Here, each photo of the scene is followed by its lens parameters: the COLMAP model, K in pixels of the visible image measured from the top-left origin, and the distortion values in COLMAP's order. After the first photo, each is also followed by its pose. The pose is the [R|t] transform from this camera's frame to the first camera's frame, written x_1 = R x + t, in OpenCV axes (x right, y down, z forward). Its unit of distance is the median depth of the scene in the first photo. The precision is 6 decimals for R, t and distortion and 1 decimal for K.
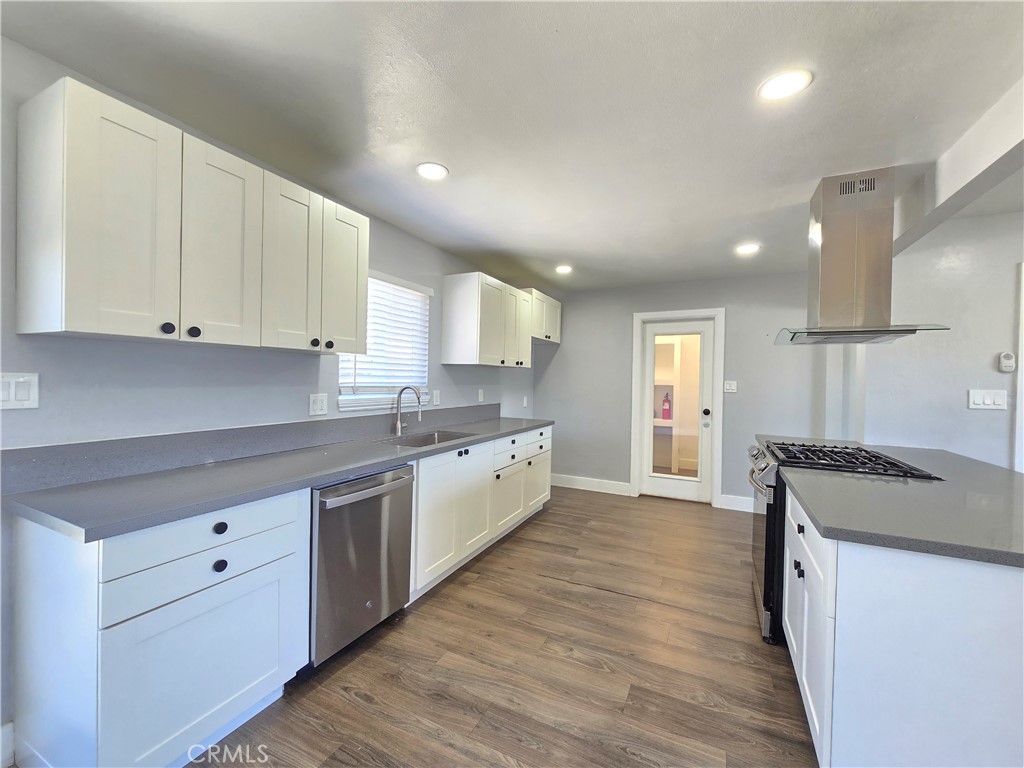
lens RADIAL K [[419.4, 0, 510.7], [0, 419.4, 382.7], [0, 0, 1]] dist [-0.001885, 0.000117]
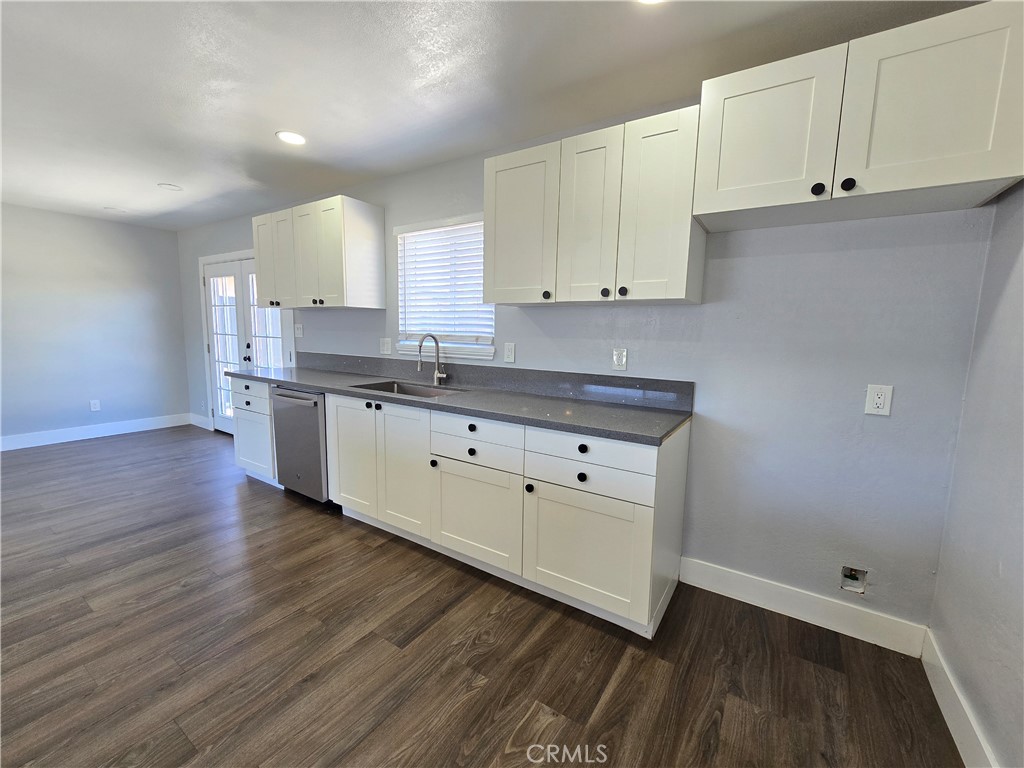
lens RADIAL K [[423.9, 0, 512.0], [0, 423.9, 384.0], [0, 0, 1]] dist [-0.000948, 0.000159]
pose [[-0.125558, 0.104994, -0.986515, 0.688994], [-0.031212, 0.993474, 0.109708, 0.009020], [0.991595, 0.044566, -0.121462, 1.295988]]
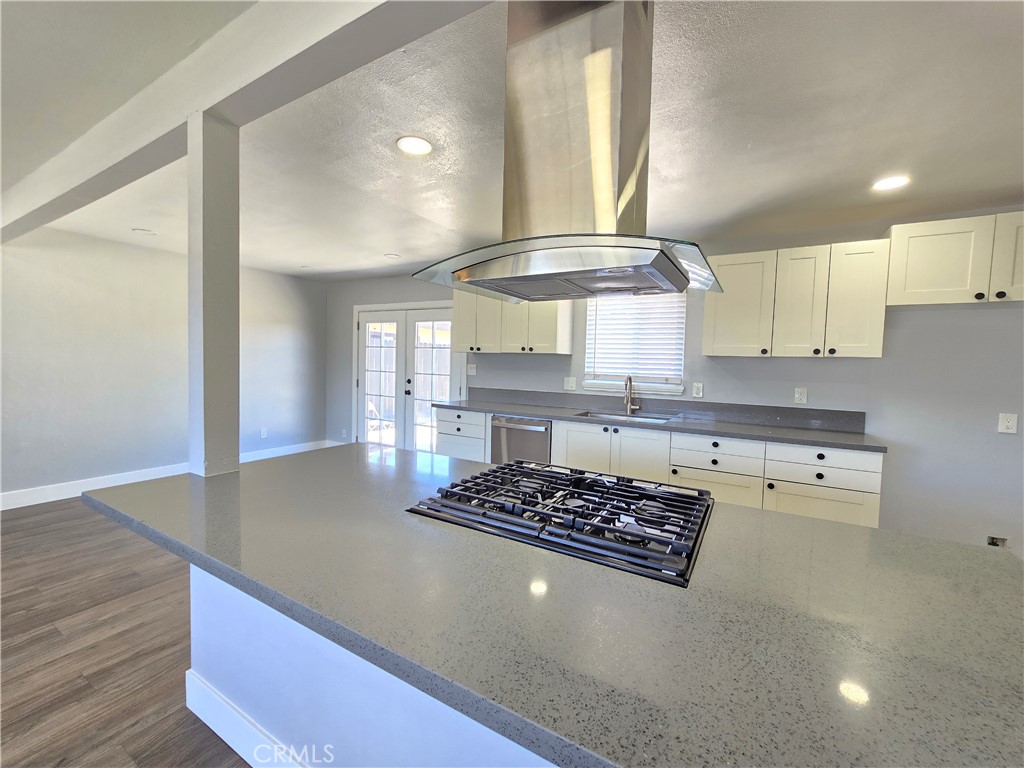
lens RADIAL K [[419.4, 0, 510.7], [0, 419.4, 382.7], [0, 0, 1]] dist [-0.001885, 0.000117]
pose [[-0.078607, 0.027477, -0.996527, 1.022390], [-0.037386, 0.998836, 0.030490, 0.004411], [0.996204, 0.039652, -0.077488, 0.738535]]
